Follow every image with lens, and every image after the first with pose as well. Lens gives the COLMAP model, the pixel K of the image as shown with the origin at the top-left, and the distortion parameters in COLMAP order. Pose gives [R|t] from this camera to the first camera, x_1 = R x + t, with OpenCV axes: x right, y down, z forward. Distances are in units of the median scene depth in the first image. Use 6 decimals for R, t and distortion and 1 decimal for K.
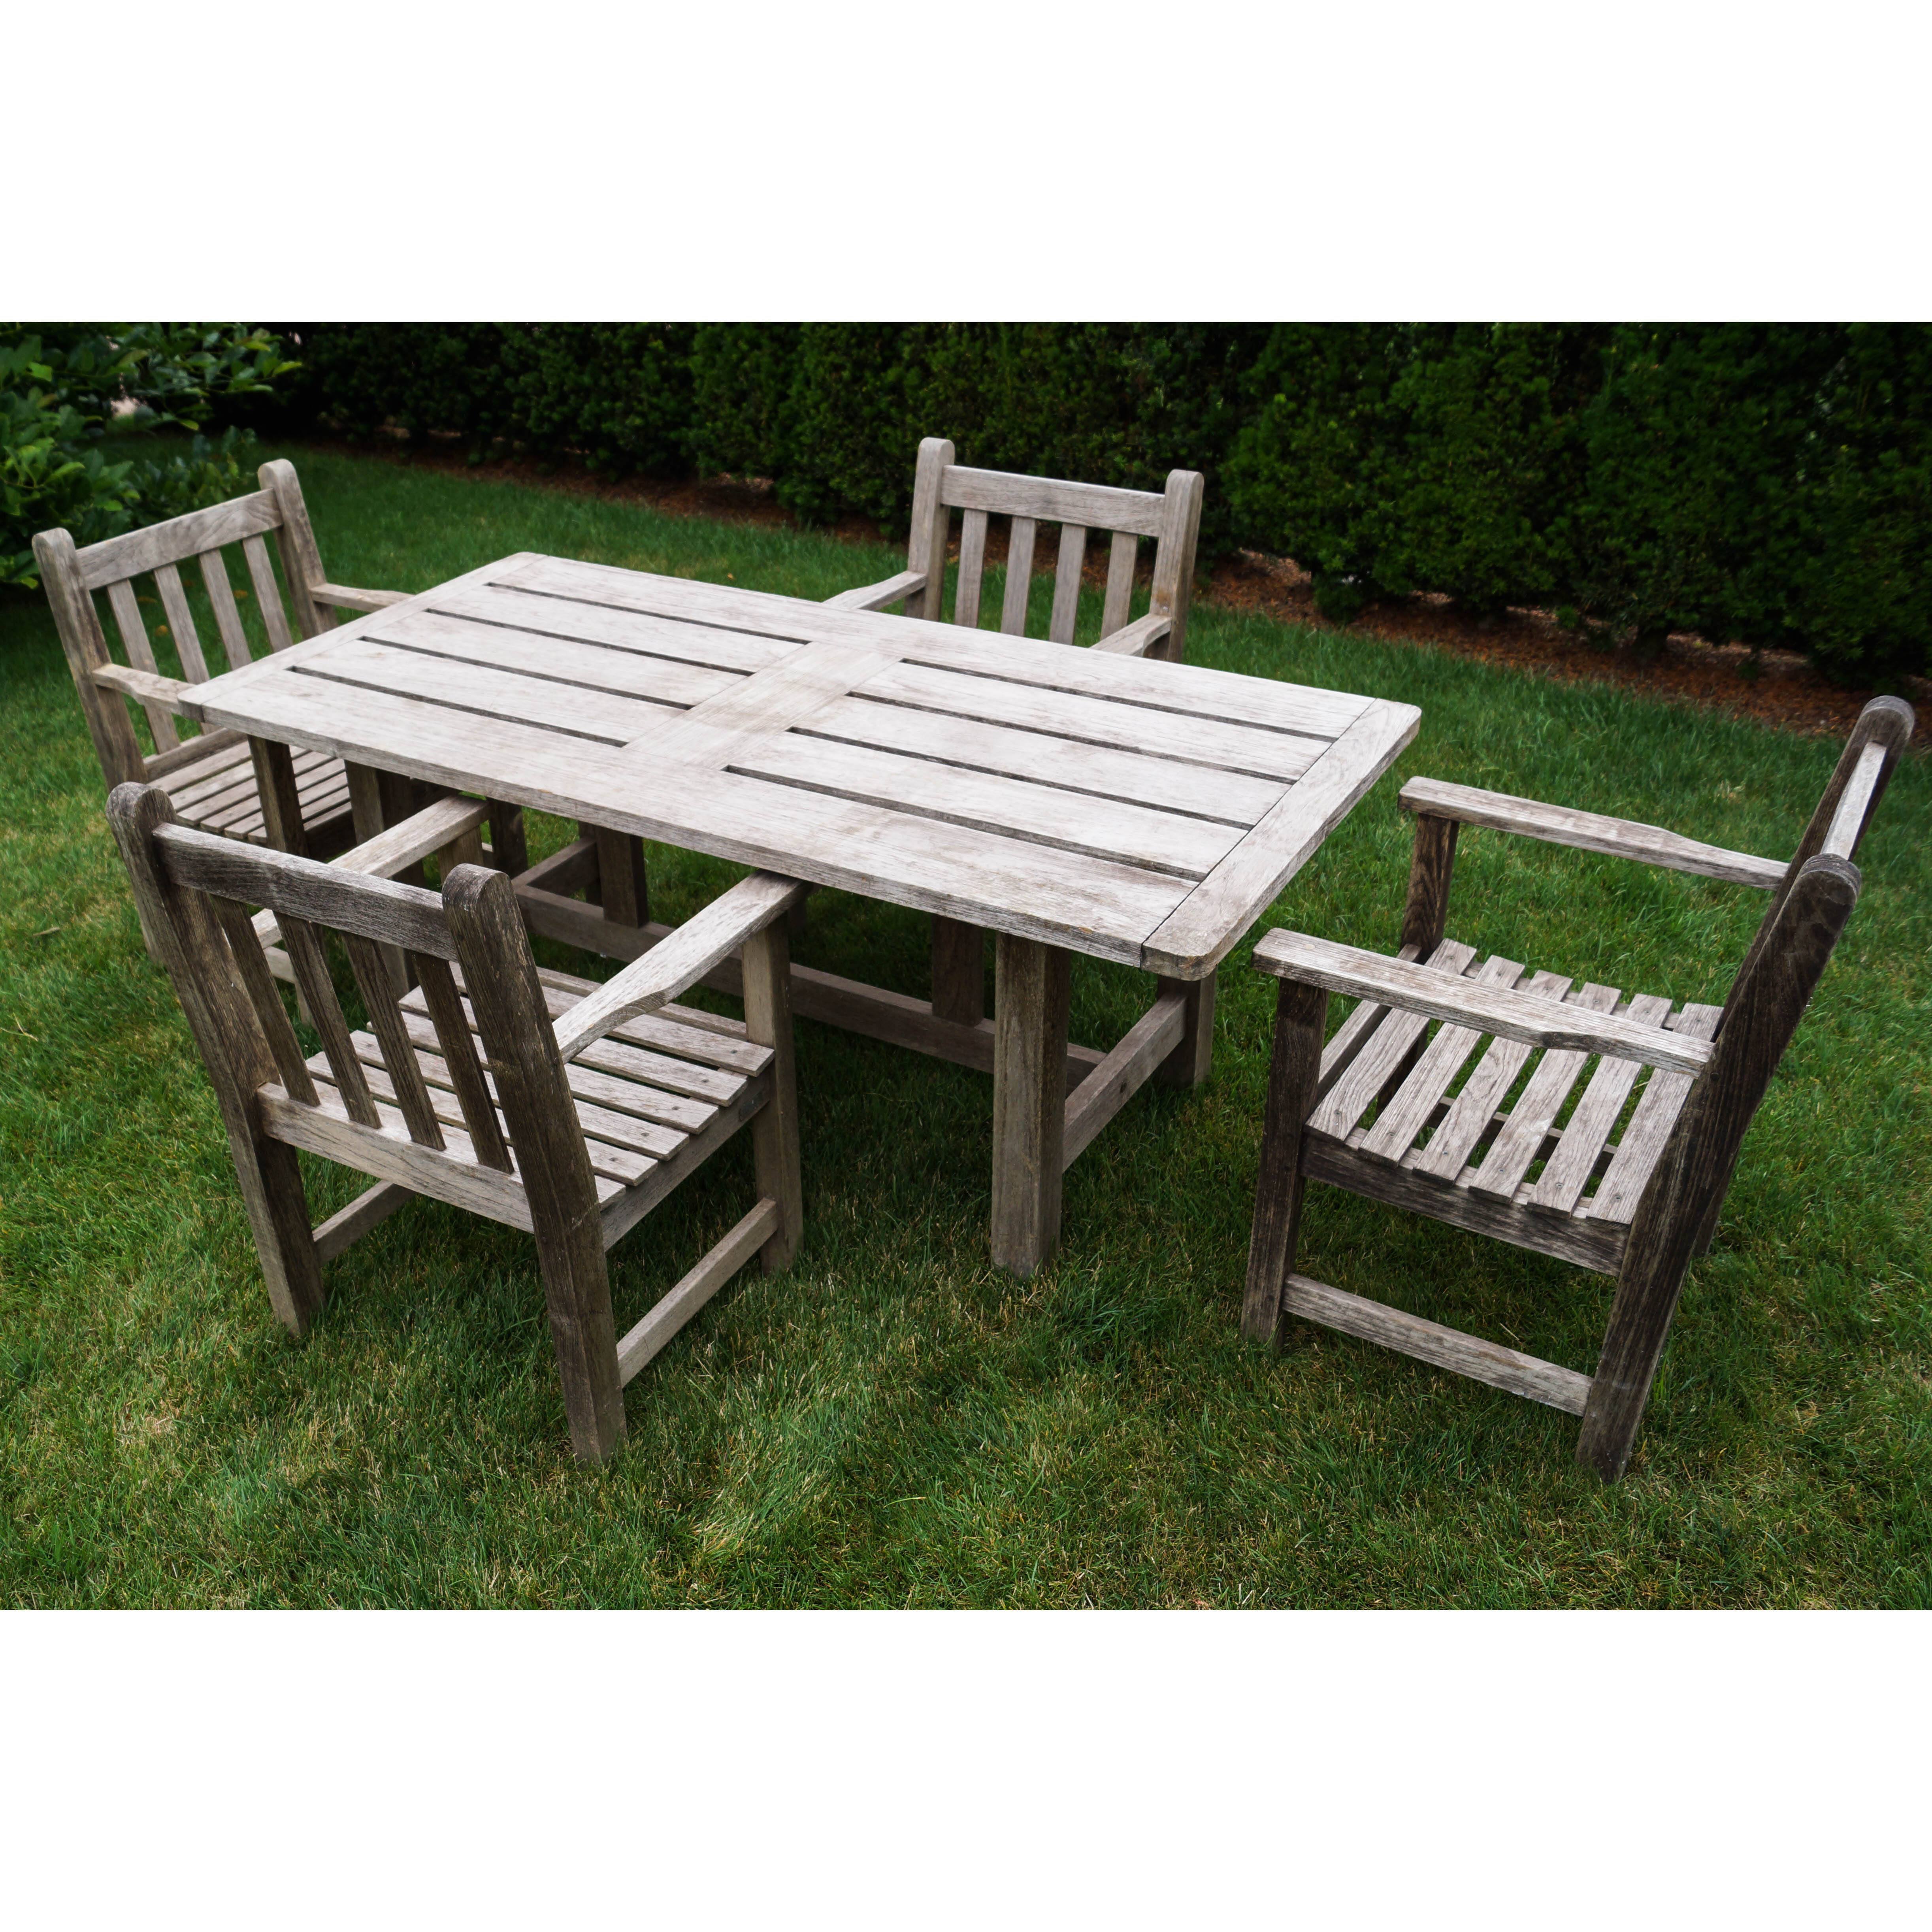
lens RADIAL K [[1817.8, 0, 830.7], [0, 1817.8, 911.9], [0, 0, 1]] dist [-0.086265, 0.009044]
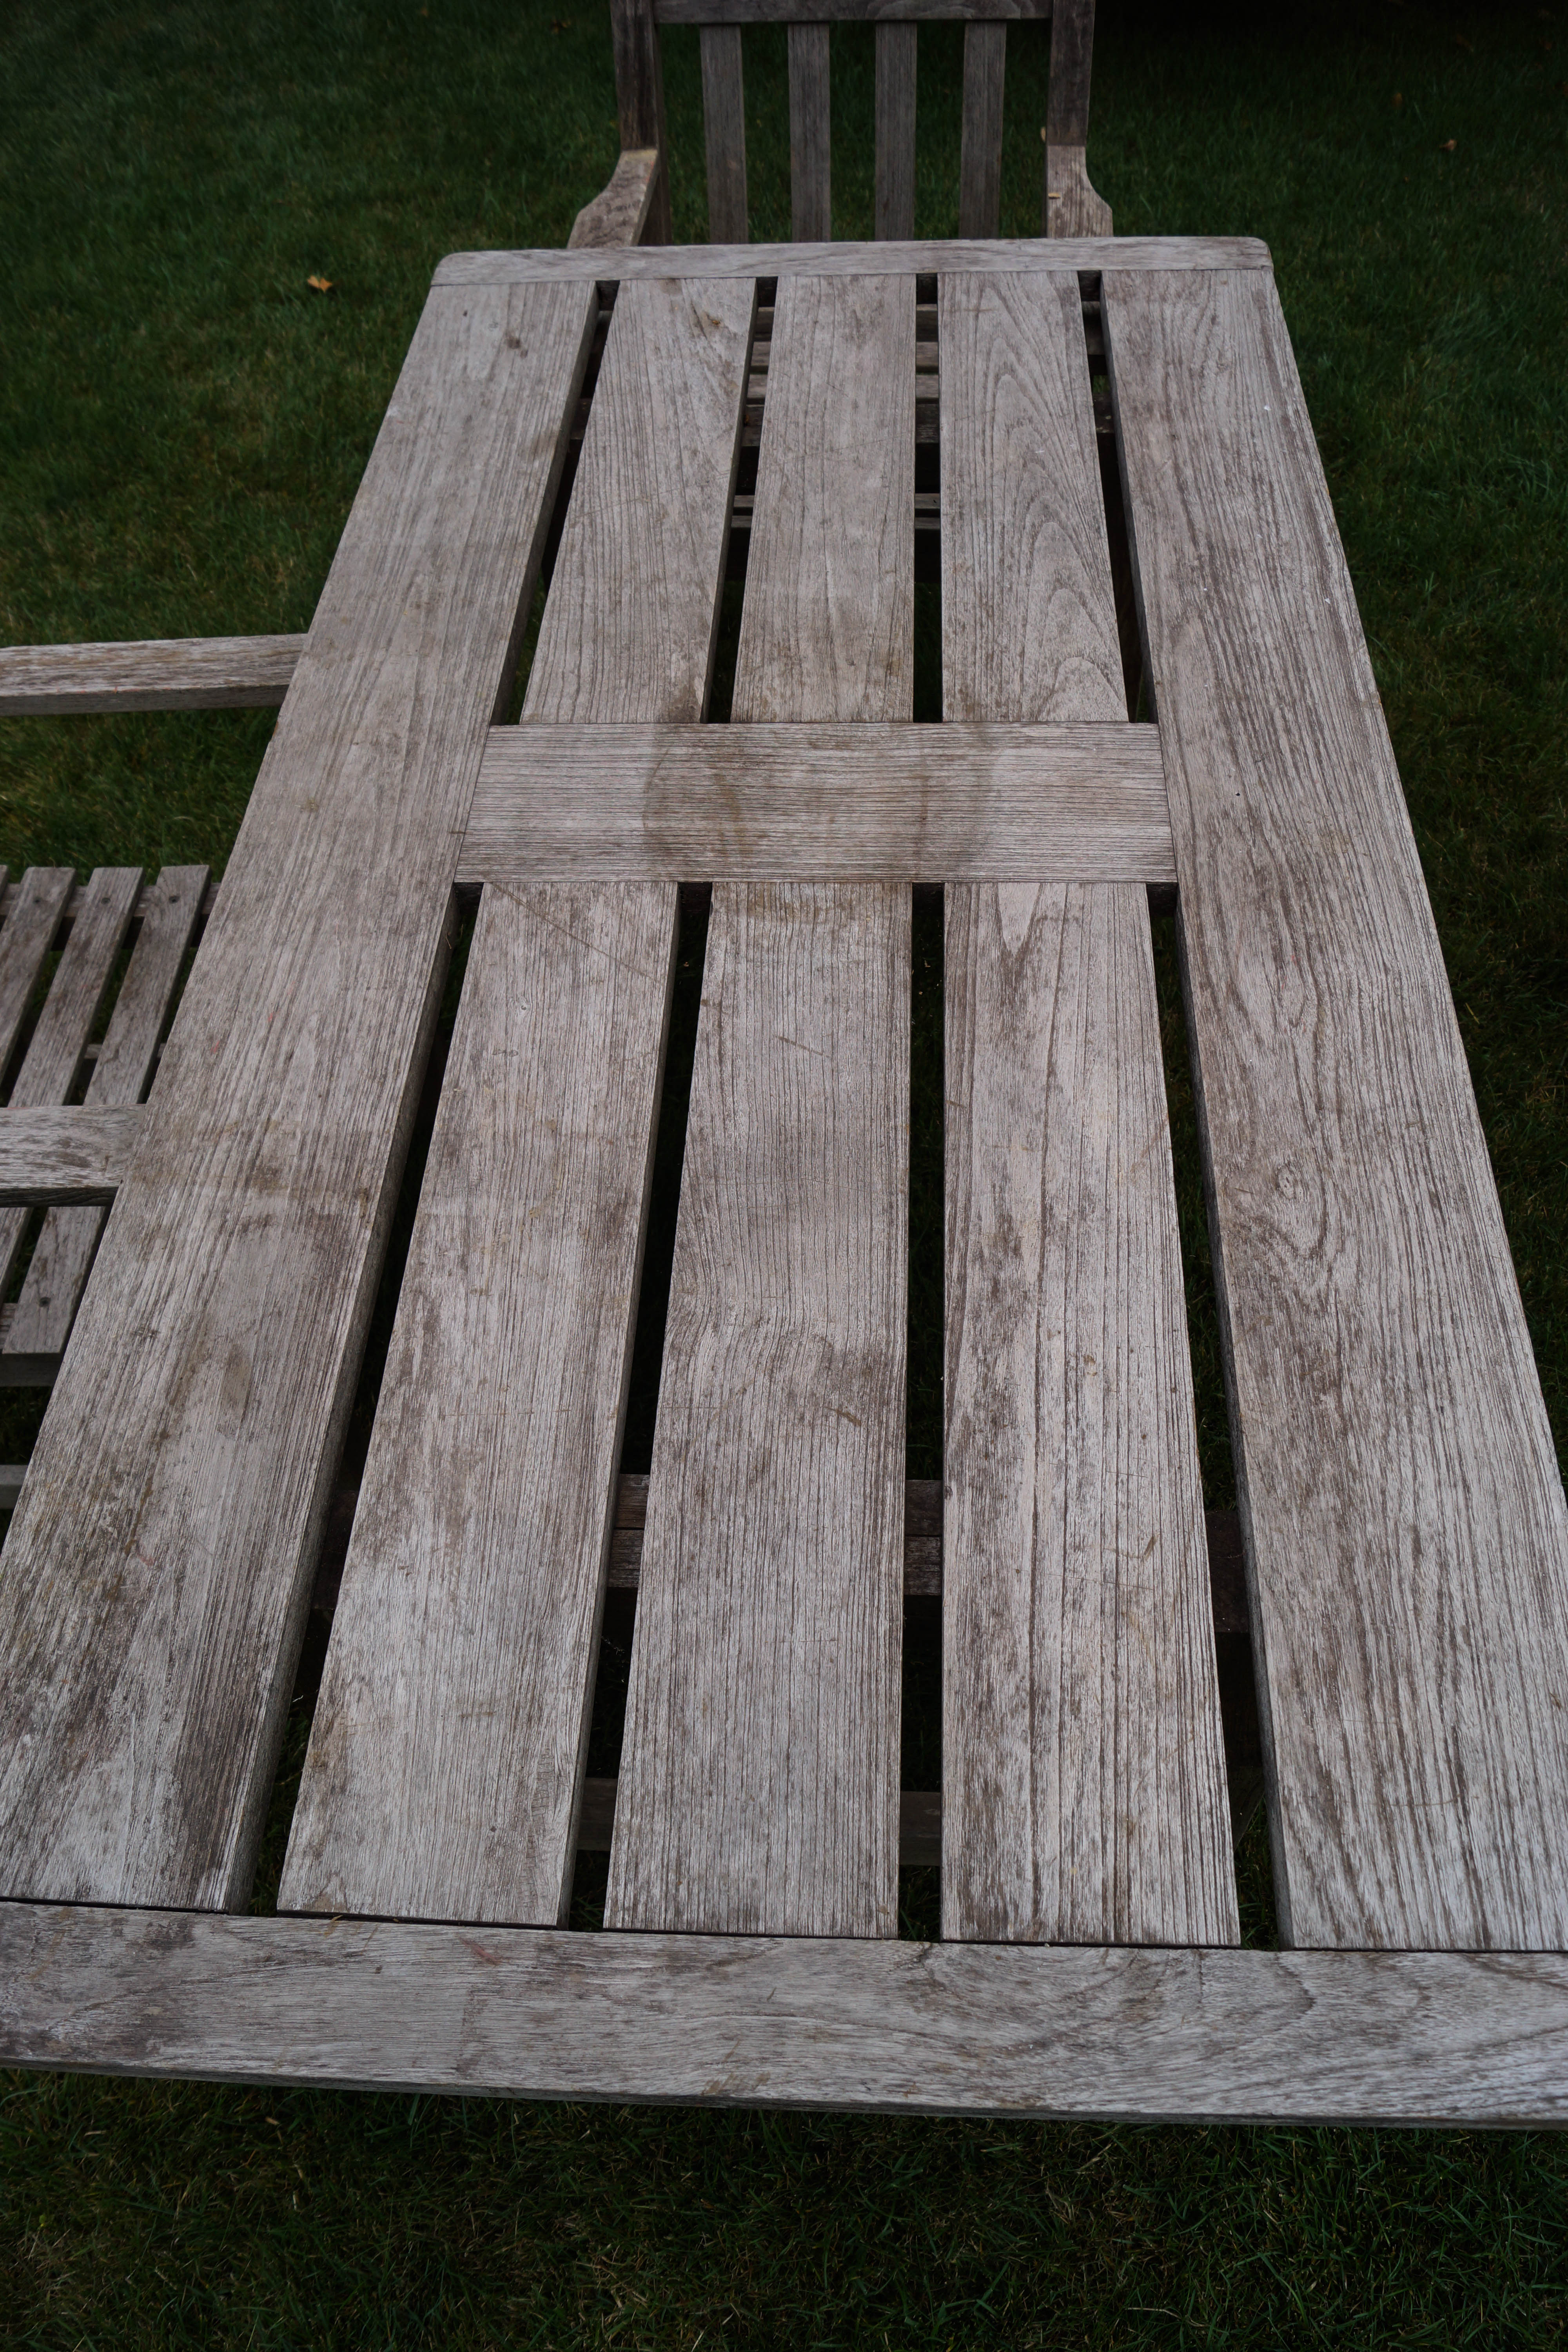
lens RADIAL K [[1820.4, 0, 795.4], [0, 1820.4, 1238.8], [0, 0, 1]] dist [-0.089872, 0.019429]
pose [[0.510699, 0.706120, -0.490491, 0.240782], [-0.386843, 0.698210, 0.602375, -0.275961], [0.767815, -0.117889, 0.629732, 0.584481]]
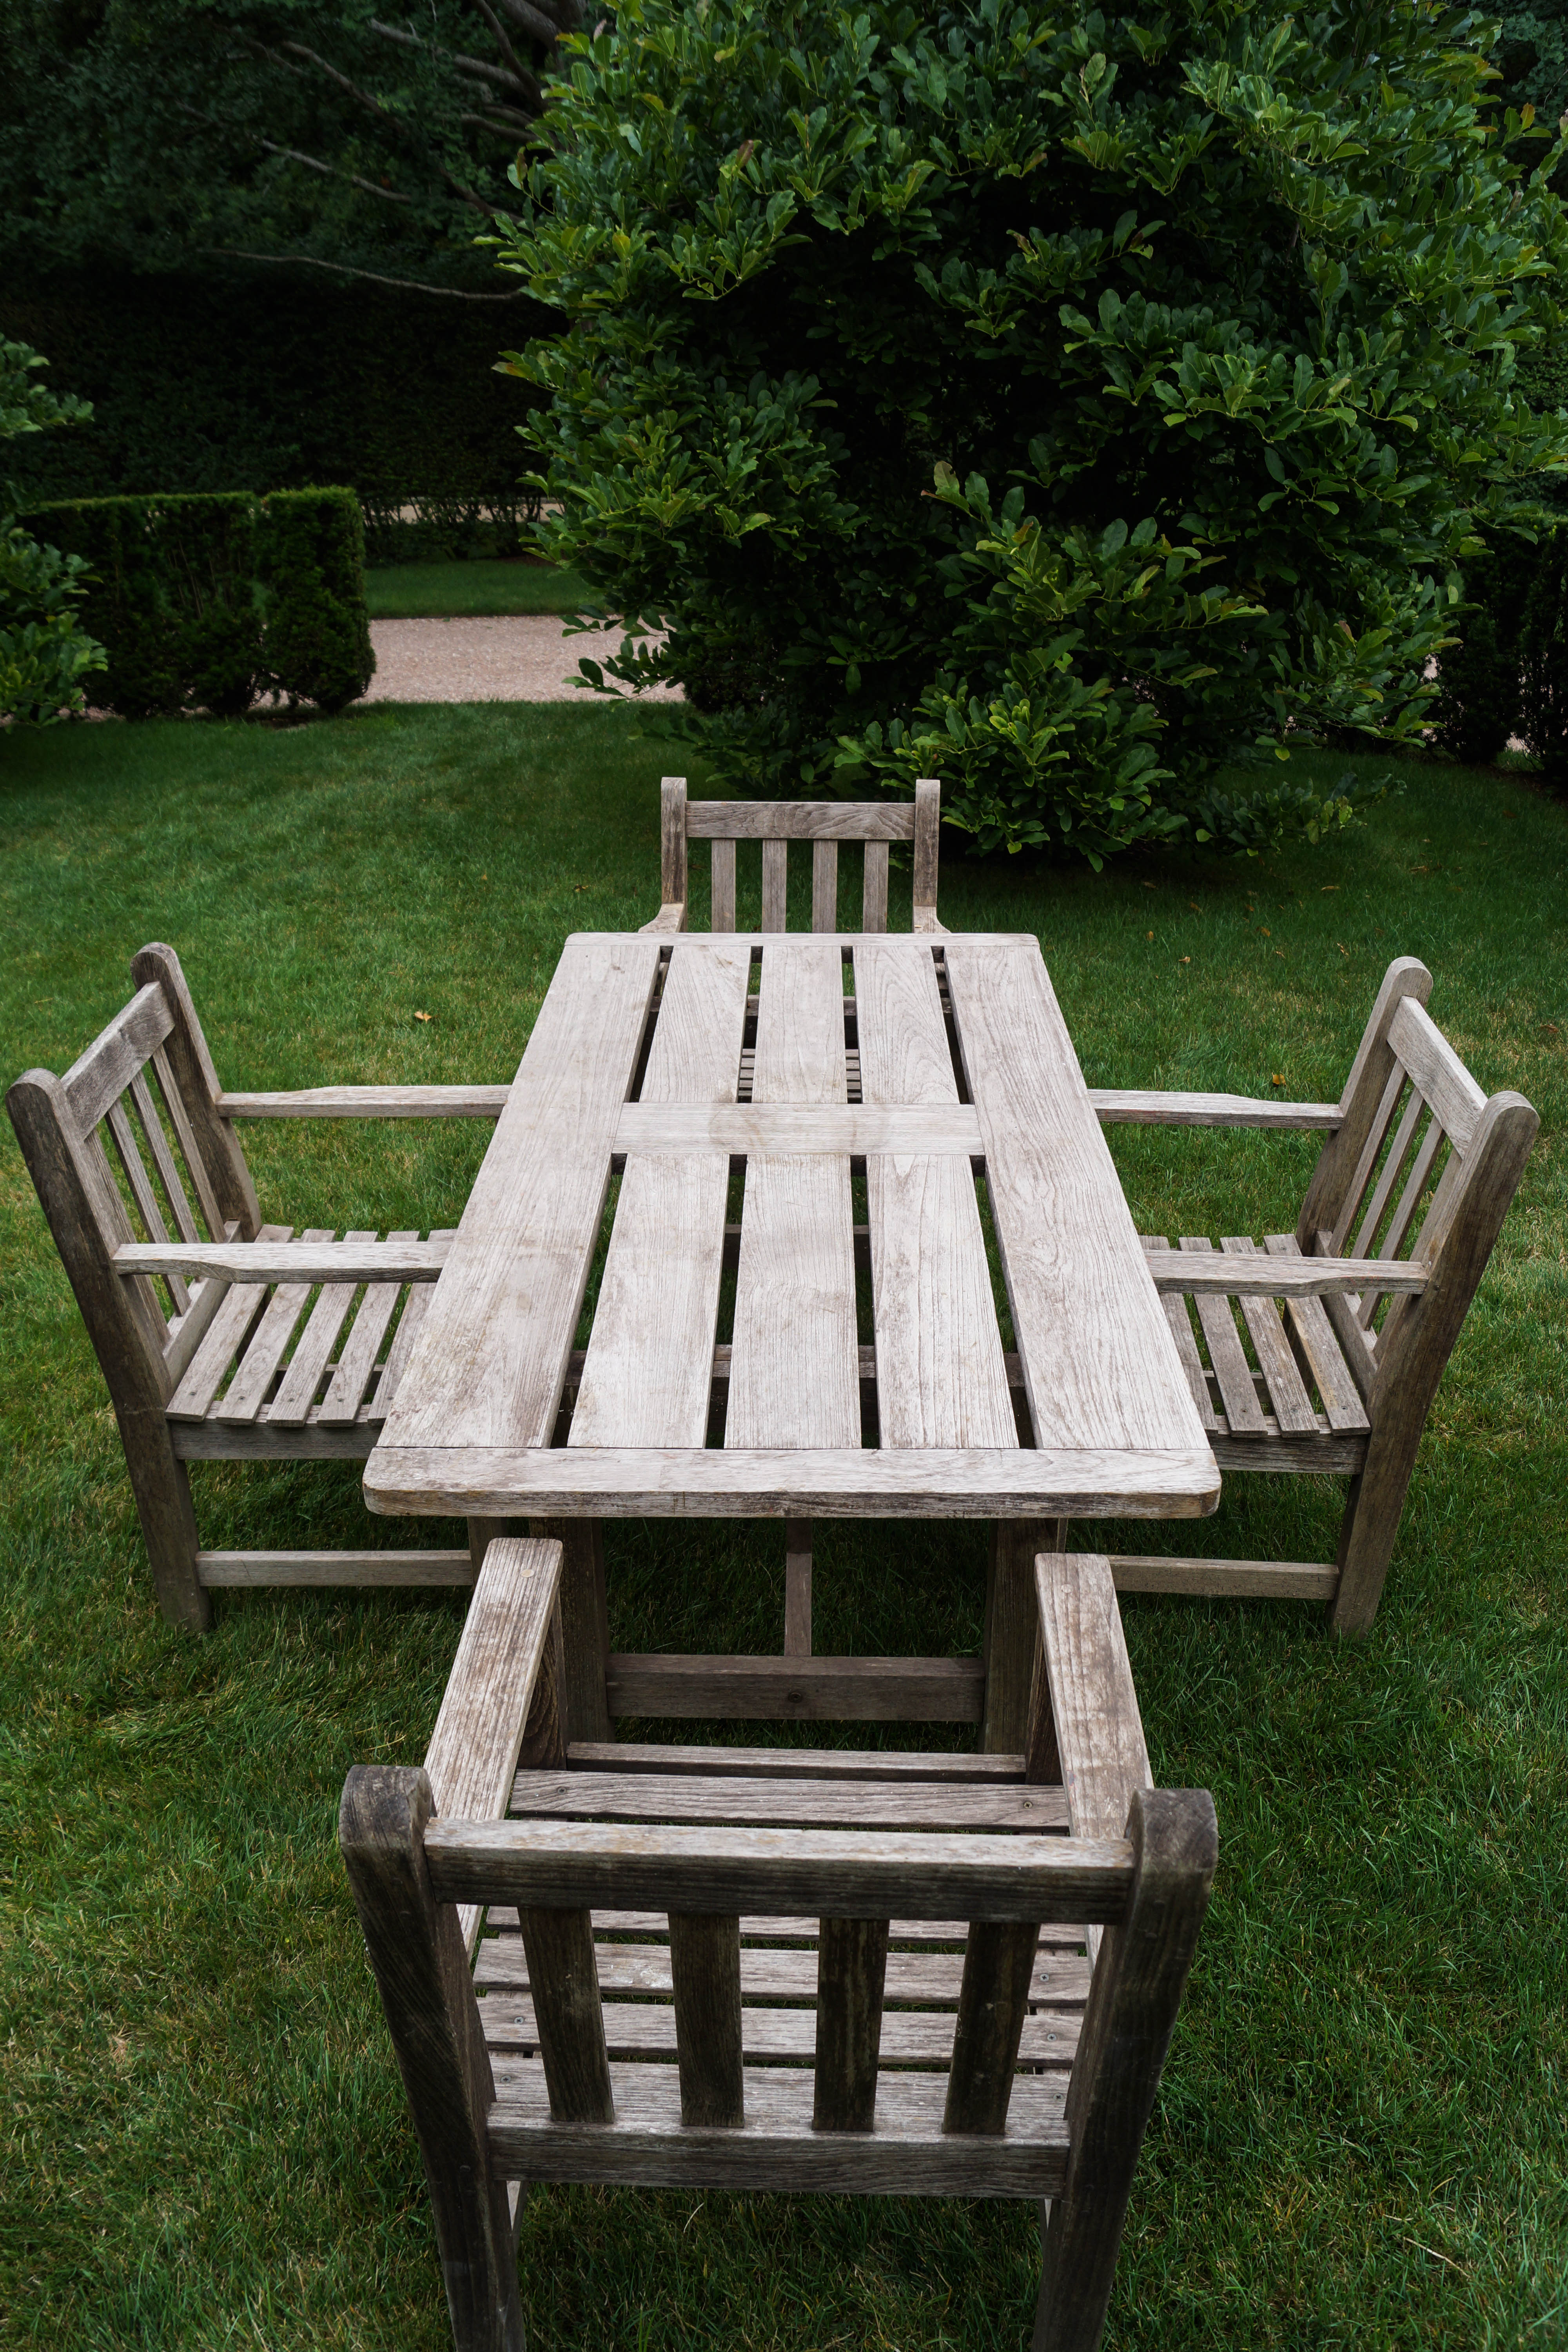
lens RADIAL K [[1820.4, 0, 795.4], [0, 1820.4, 1238.8], [0, 0, 1]] dist [-0.089872, 0.019429]
pose [[0.540458, 0.424162, -0.726630, 0.568725], [-0.417893, 0.884897, 0.205725, -0.220321], [0.730254, 0.192468, 0.655504, 0.345519]]
